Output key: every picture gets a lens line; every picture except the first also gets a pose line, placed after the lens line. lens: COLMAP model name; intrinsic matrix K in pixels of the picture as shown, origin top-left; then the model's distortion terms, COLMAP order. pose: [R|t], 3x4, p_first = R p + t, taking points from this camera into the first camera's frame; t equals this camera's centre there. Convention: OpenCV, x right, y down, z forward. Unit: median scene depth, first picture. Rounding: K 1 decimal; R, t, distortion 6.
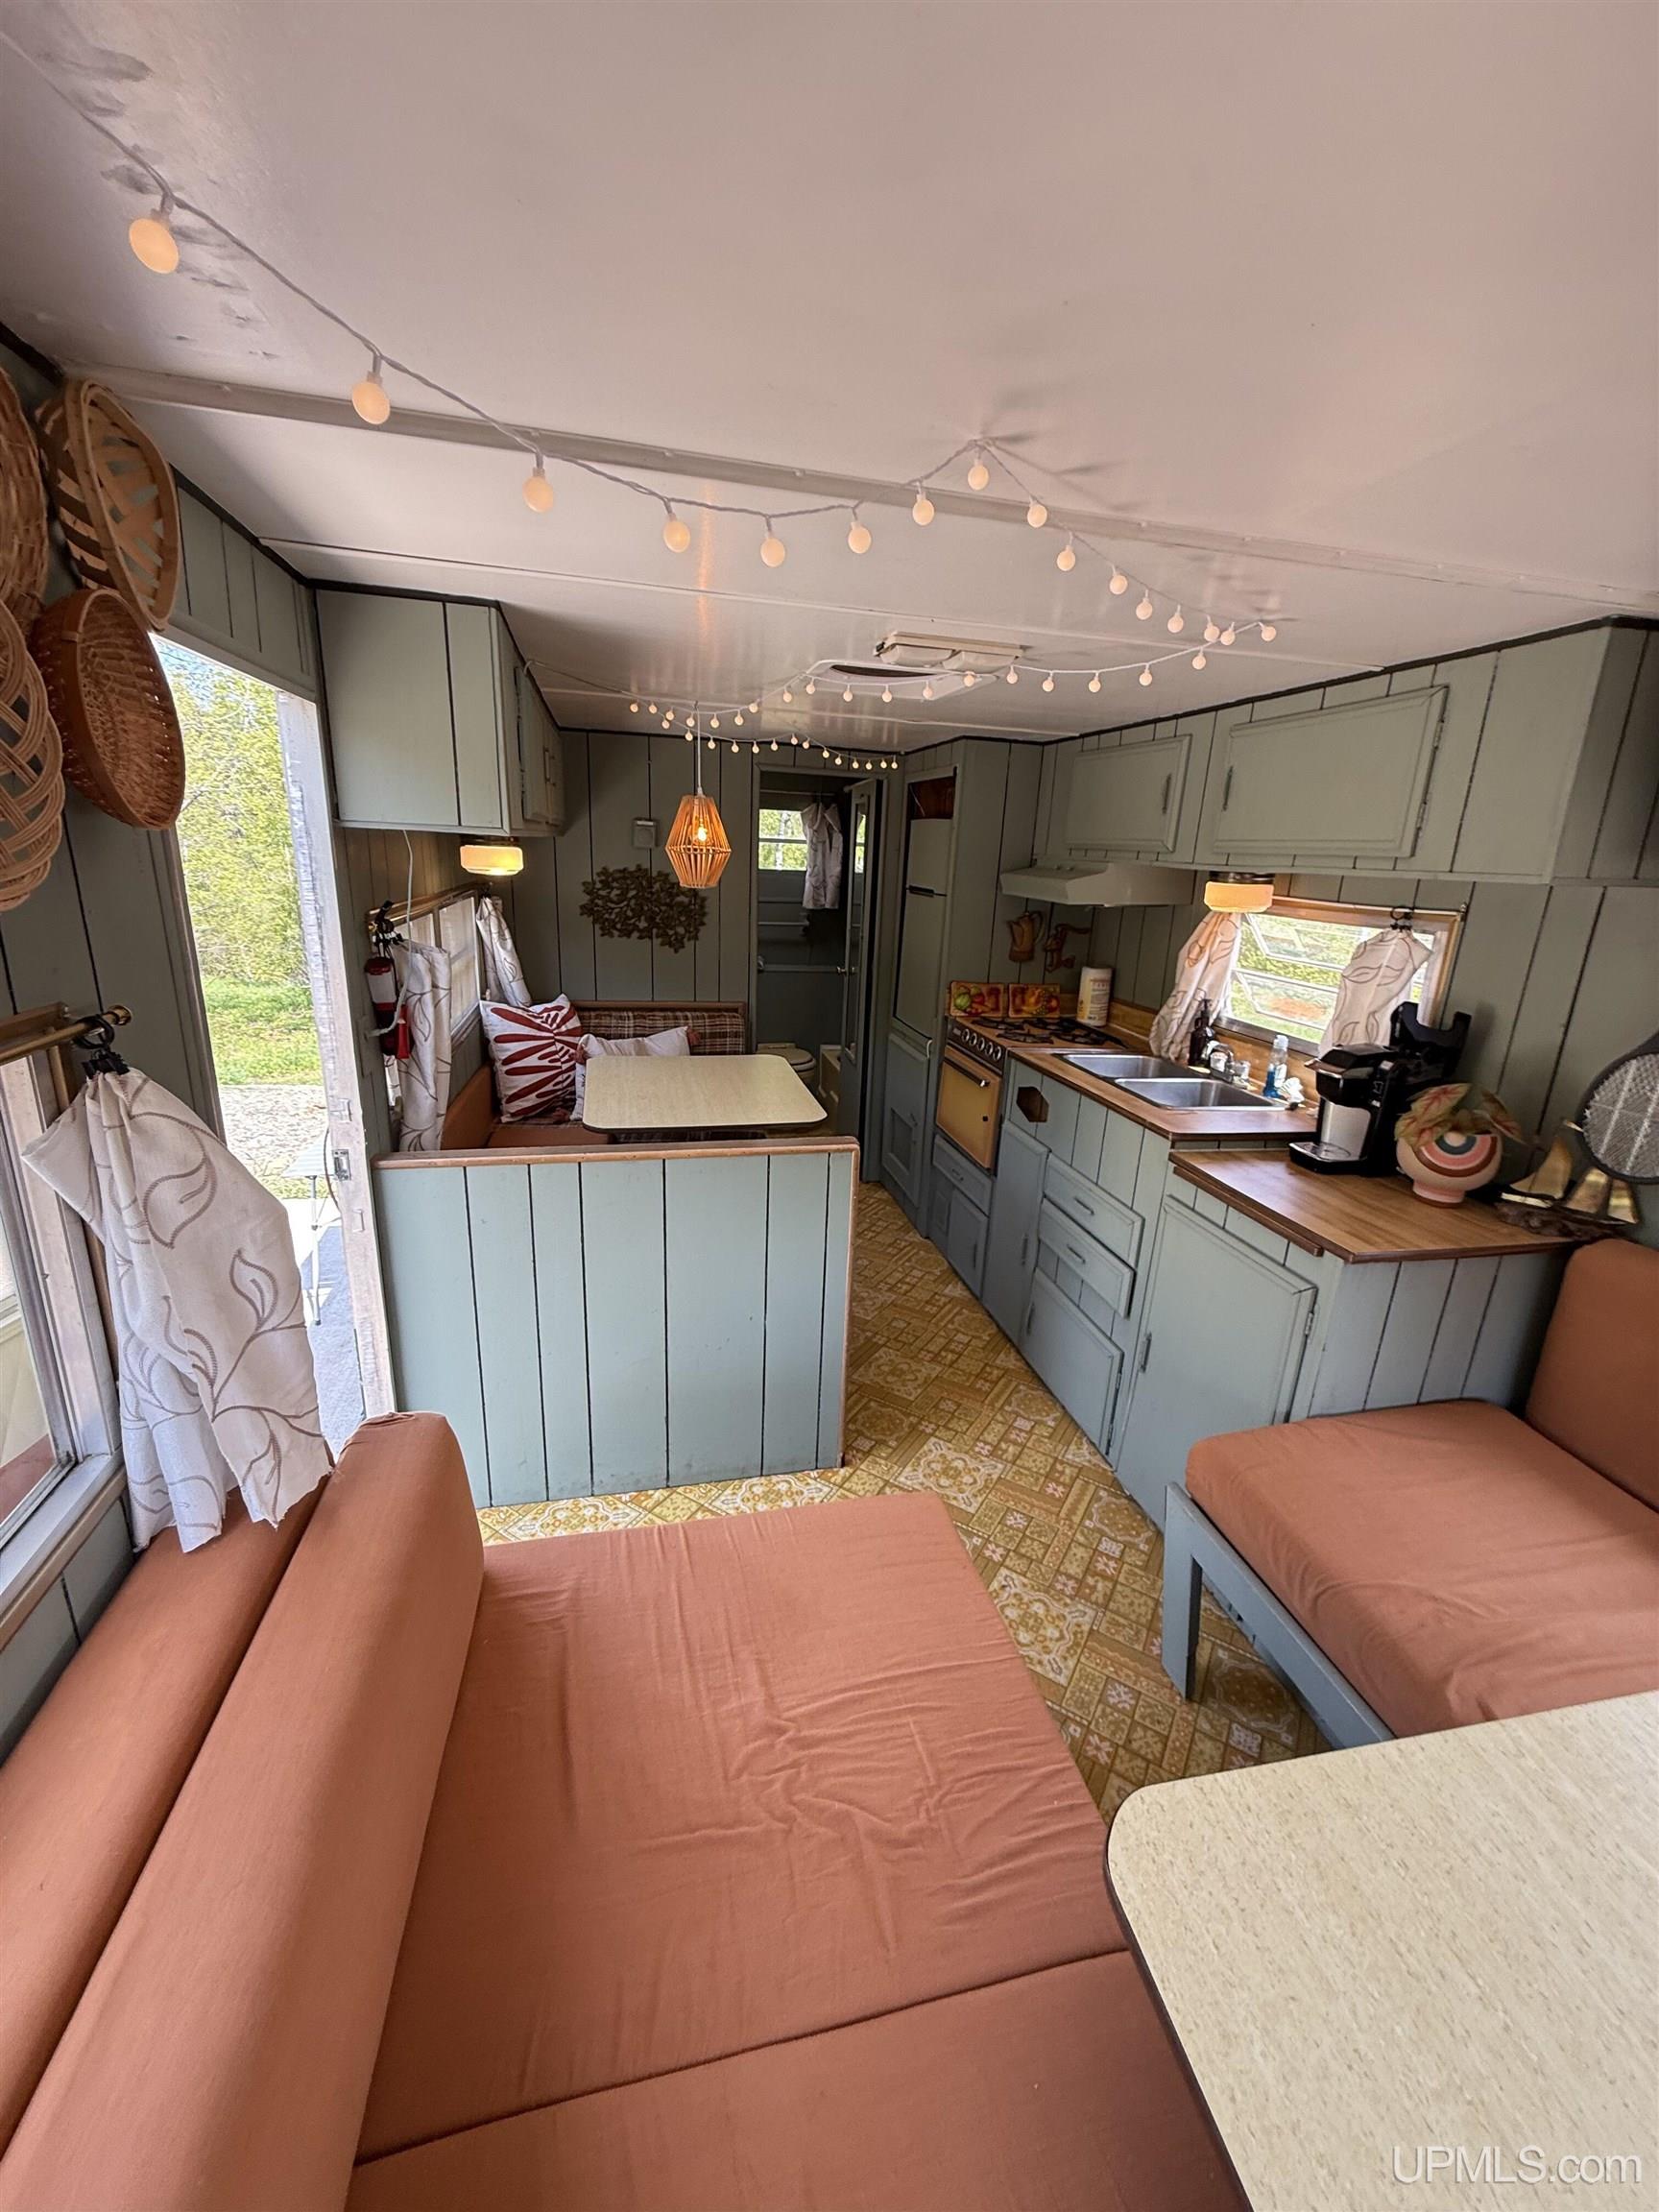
lens RADIAL K [[889.9, 0, 829.5], [0, 889.9, 1107.6], [0, 0, 1]] dist [-0.004129, 0.000597]
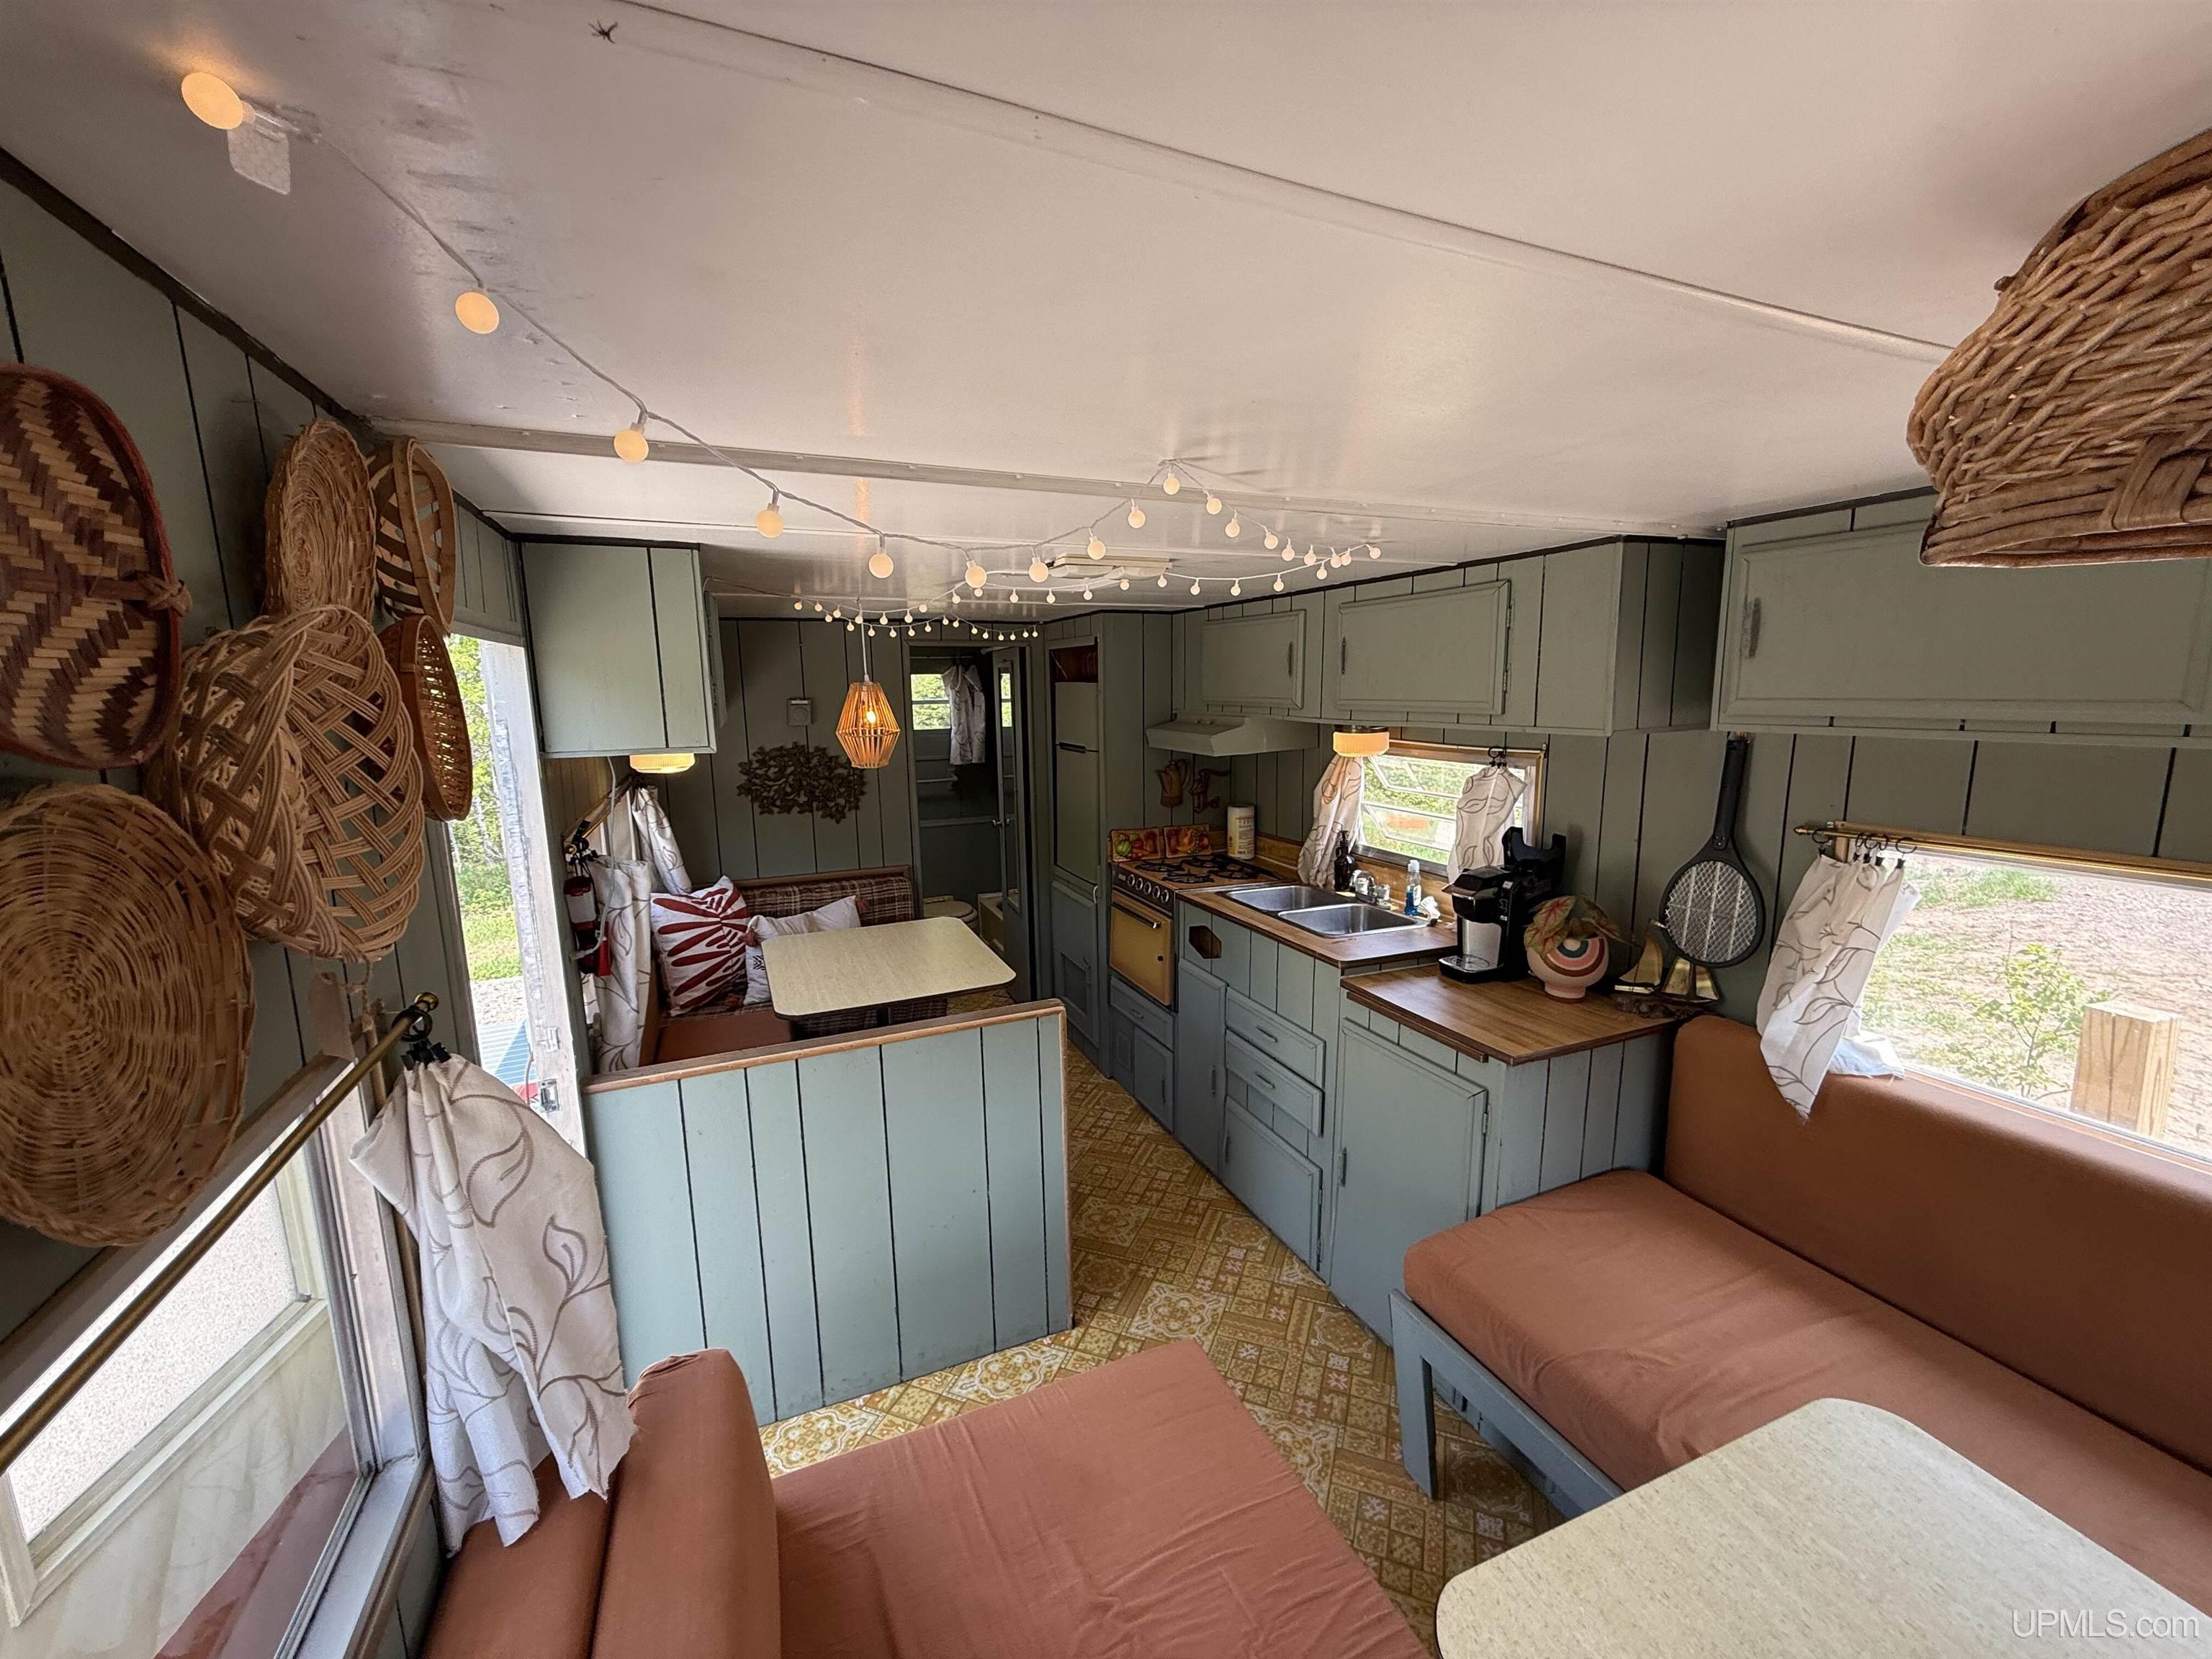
lens RADIAL K [[889.9, 0, 1108.6], [0, 889.9, 831.2], [0, 0, 1]] dist [-0.004129, 0.000597]
pose [[0.981766, -0.086316, 0.169367, -0.087588], [0.105368, 0.988669, -0.106917, -0.051563], [-0.158219, 0.122813, 0.979736, -0.078463]]
